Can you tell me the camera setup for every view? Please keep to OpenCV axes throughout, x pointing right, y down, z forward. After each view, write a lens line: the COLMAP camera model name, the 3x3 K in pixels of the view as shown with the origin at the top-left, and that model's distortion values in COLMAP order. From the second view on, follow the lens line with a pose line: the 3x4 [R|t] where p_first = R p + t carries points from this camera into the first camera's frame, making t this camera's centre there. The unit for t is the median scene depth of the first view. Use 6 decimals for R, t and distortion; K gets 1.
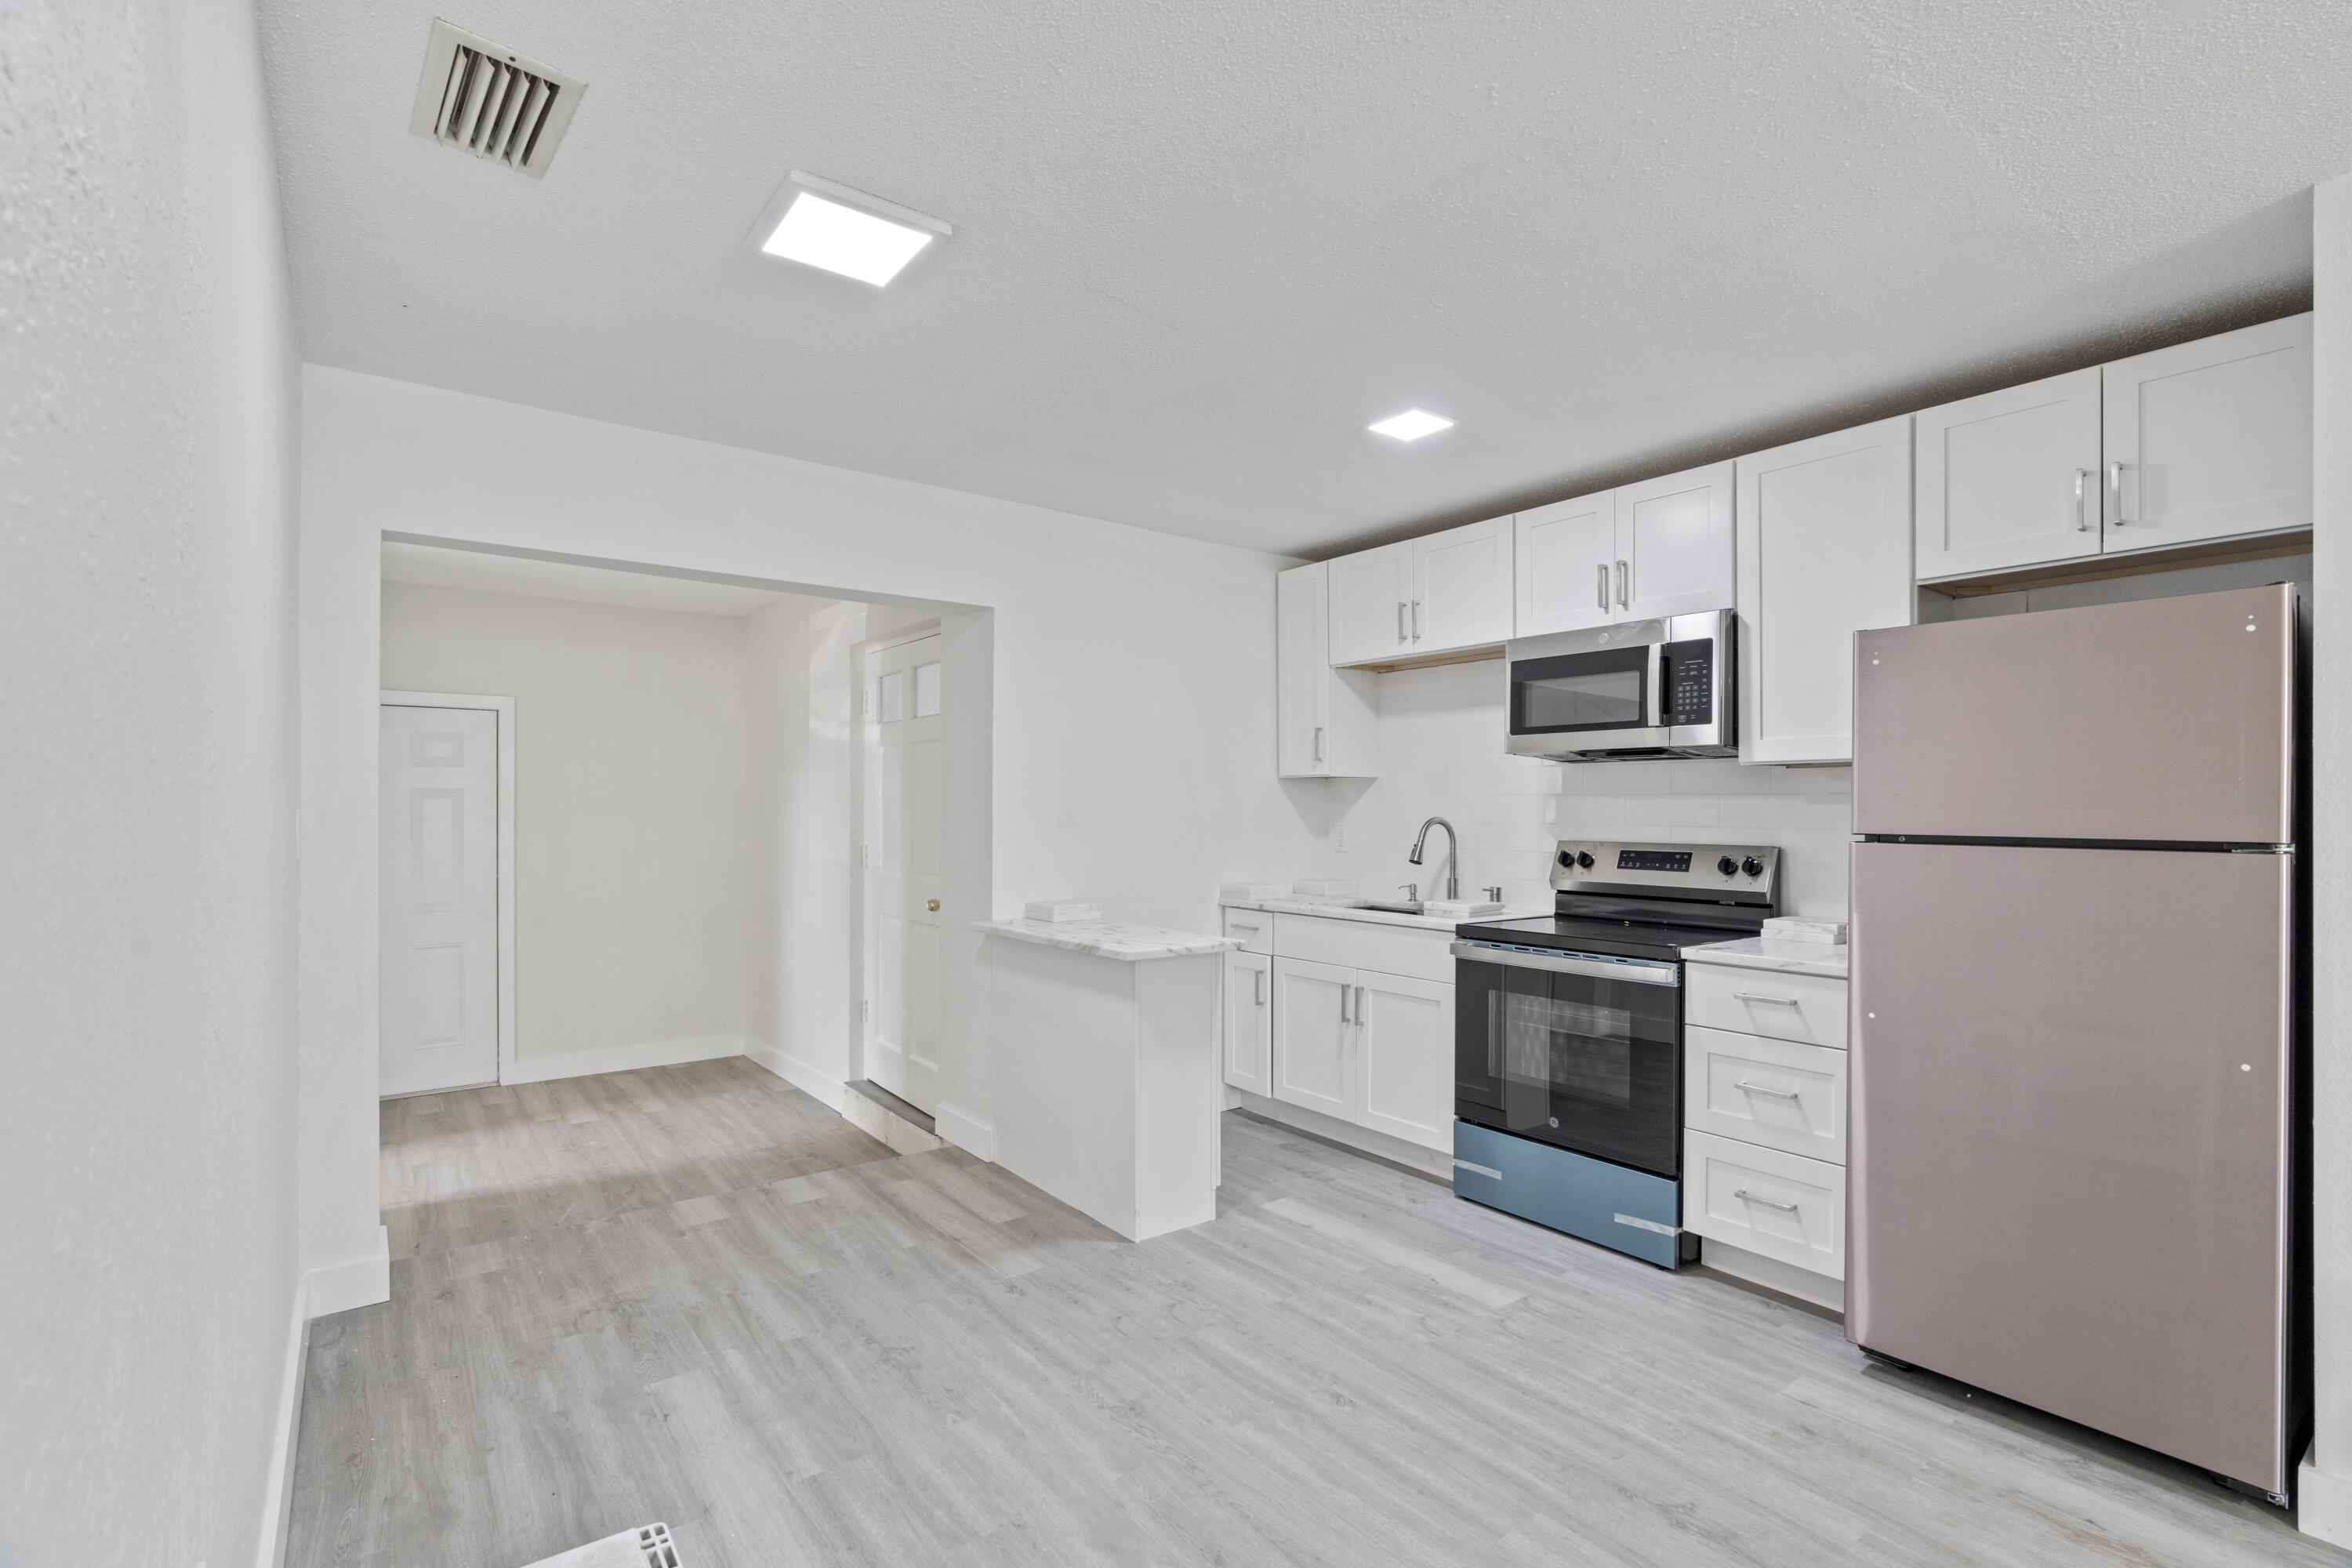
lens RADIAL K [[1091.4, 0, 1177.7], [0, 1091.4, 797.2], [0, 0, 1]] dist [-0.000093, 0.000109]
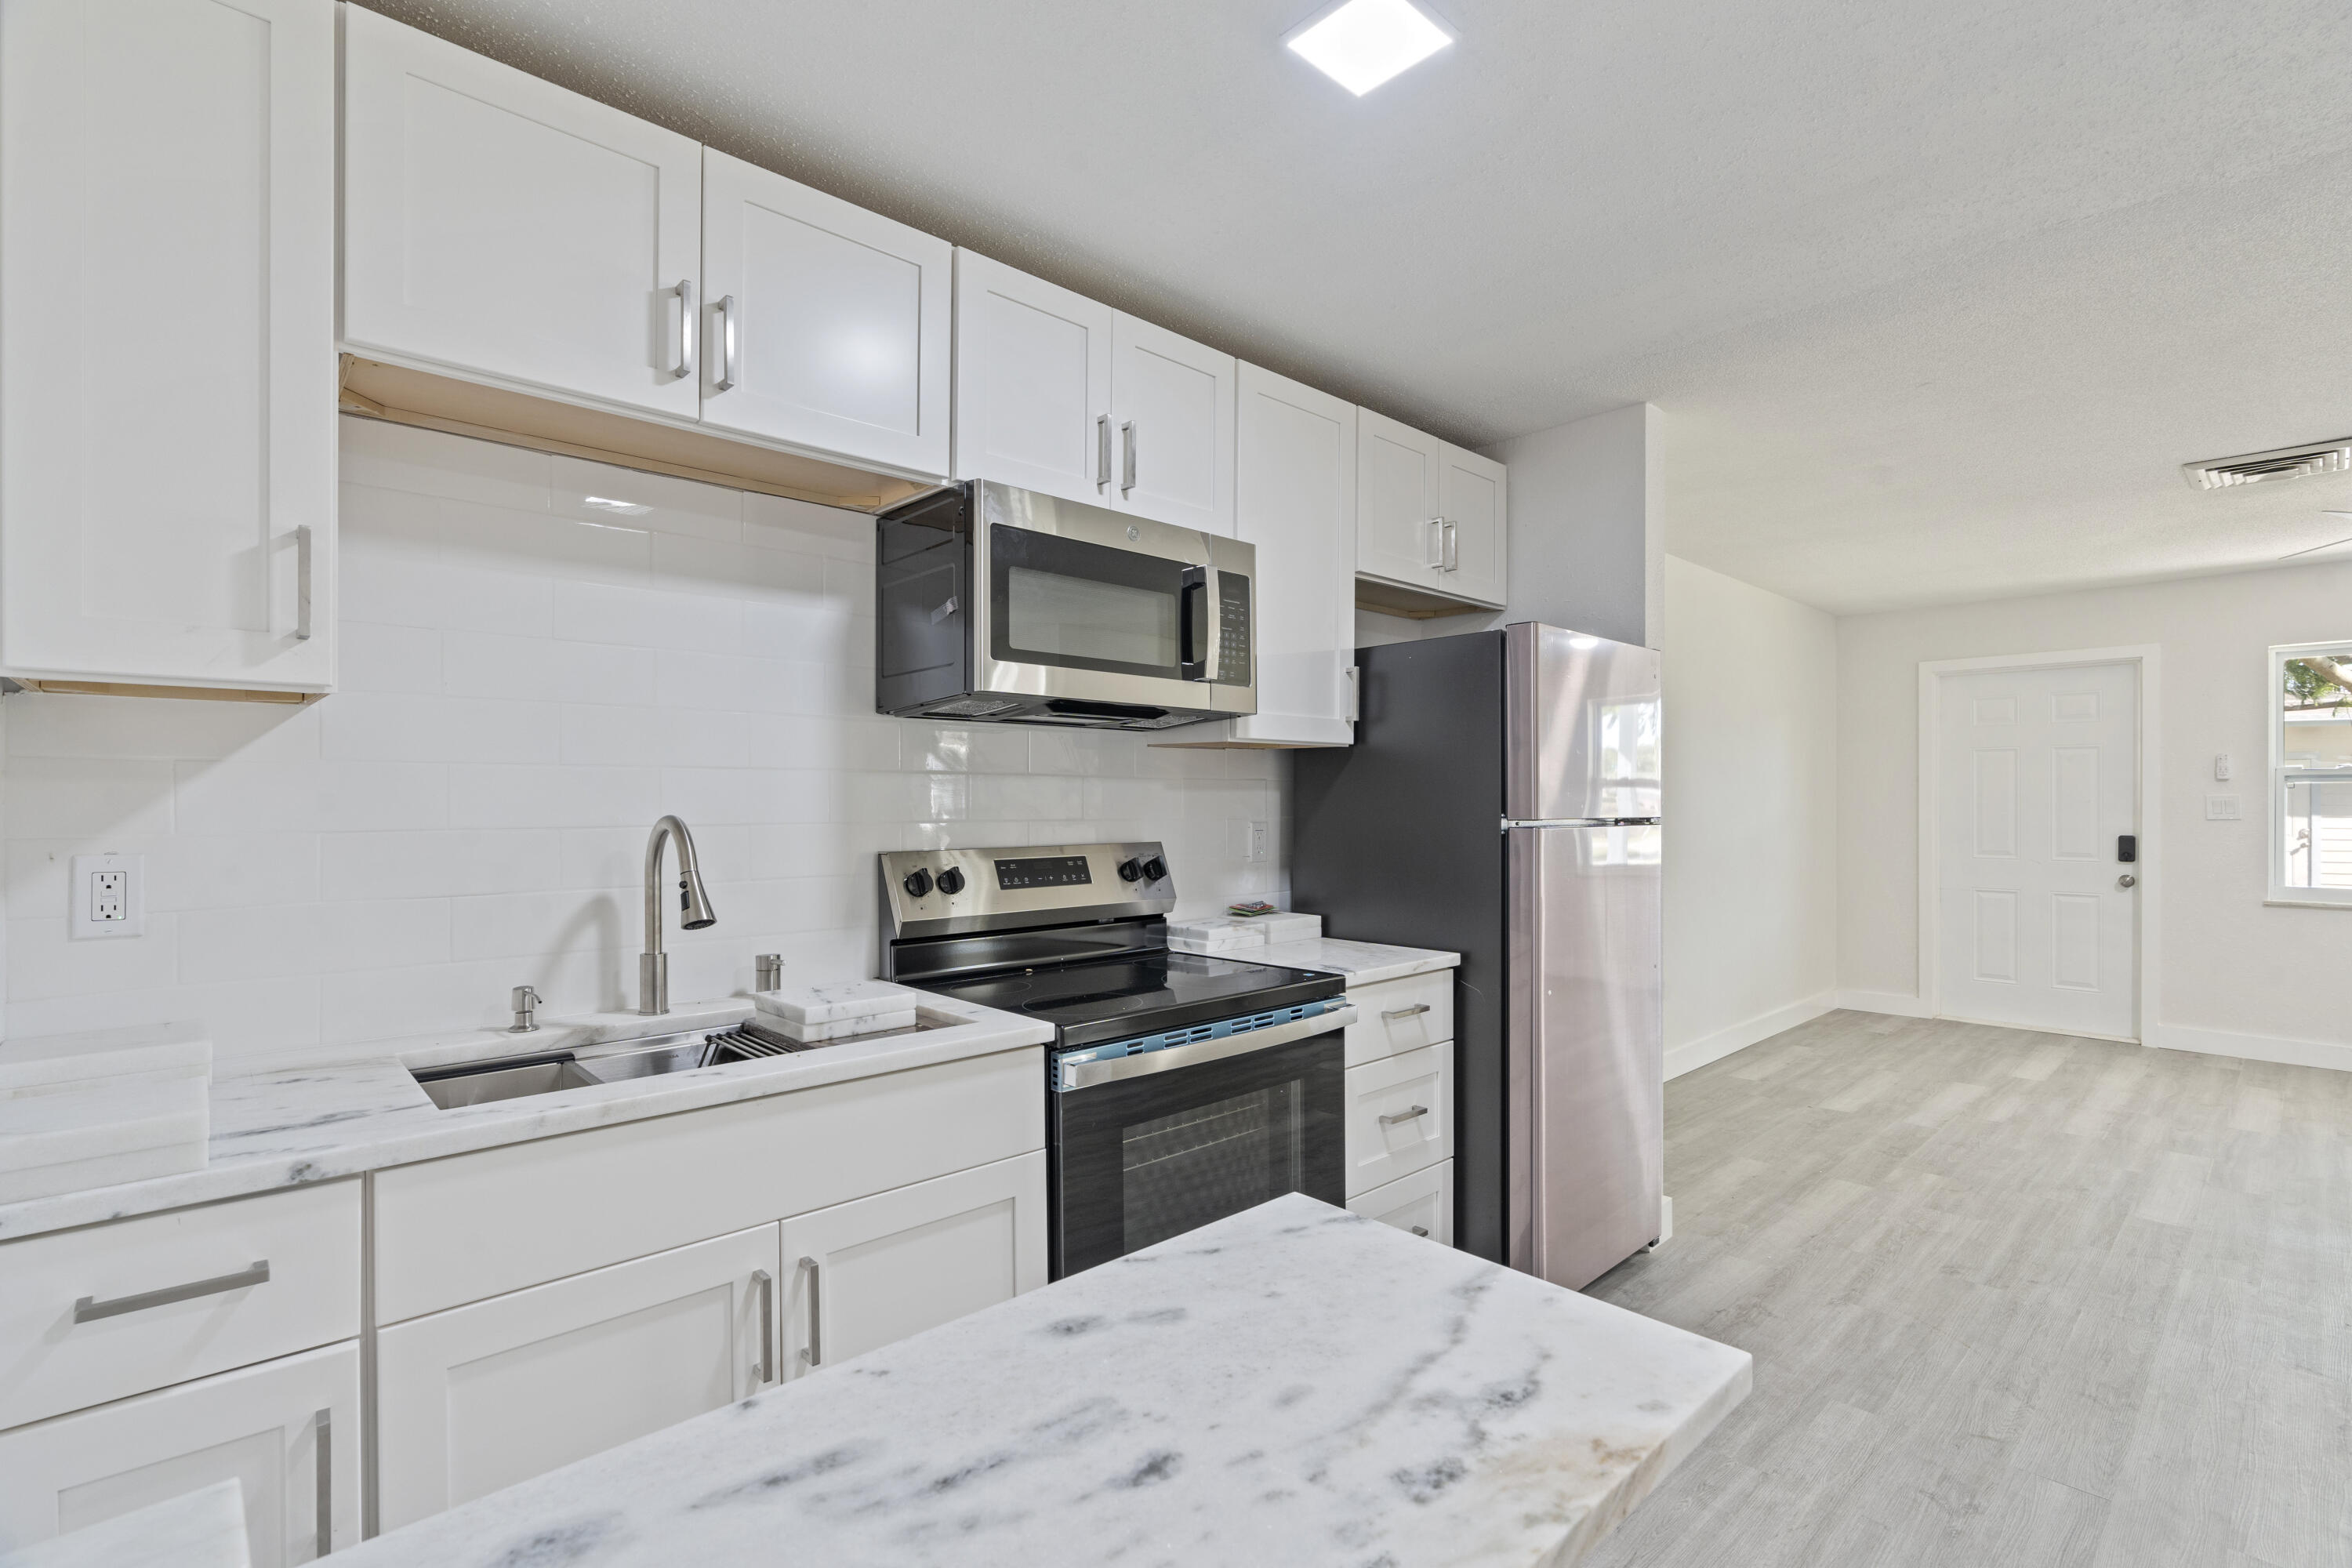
lens RADIAL K [[1091.4, 0, 1178.2], [0, 1091.4, 796.5], [0, 0, 1]] dist [-0.000093, 0.000109]
pose [[-0.111164, 0.000553, 0.993802, -0.252519], [-0.009477, 0.999954, -0.001616, 0.011691], [-0.993757, -0.009598, -0.111153, 1.019522]]
